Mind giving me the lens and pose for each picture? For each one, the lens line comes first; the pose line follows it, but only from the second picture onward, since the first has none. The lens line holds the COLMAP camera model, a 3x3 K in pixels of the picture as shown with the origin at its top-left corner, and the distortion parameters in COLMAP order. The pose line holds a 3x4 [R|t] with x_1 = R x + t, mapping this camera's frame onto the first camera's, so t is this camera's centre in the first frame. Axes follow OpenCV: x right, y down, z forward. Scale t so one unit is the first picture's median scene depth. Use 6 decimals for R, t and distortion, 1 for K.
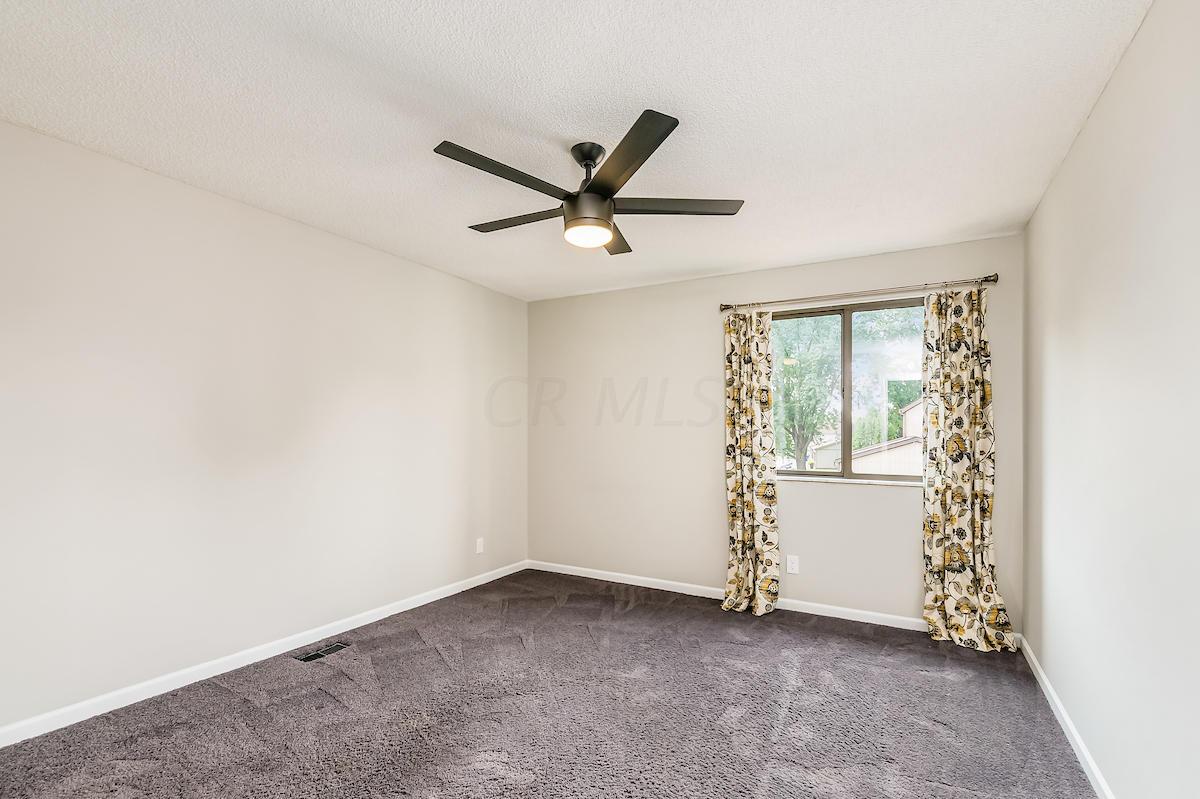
lens RADIAL K [[533.1, 0, 608.4], [0, 533.1, 429.9], [0, 0, 1]] dist [-0.003870, -0.005423]
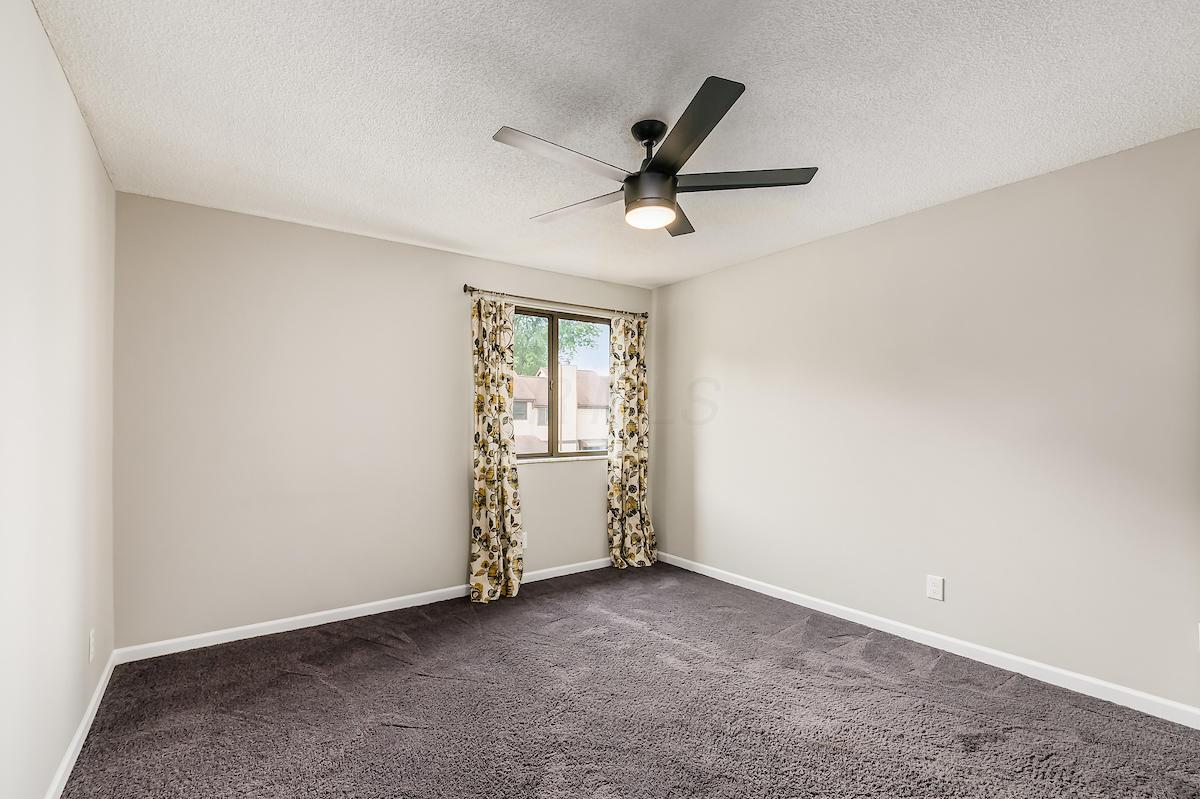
lens RADIAL K [[533.1, 0, 600.1], [0, 533.1, 404.6], [0, 0, 1]] dist [-0.003870, -0.005423]
pose [[0.425894, 0.014320, 0.904660, -0.610093], [-0.002194, 0.999888, -0.014794, -0.009529], [-0.904770, 0.004316, 0.425878, 0.421379]]
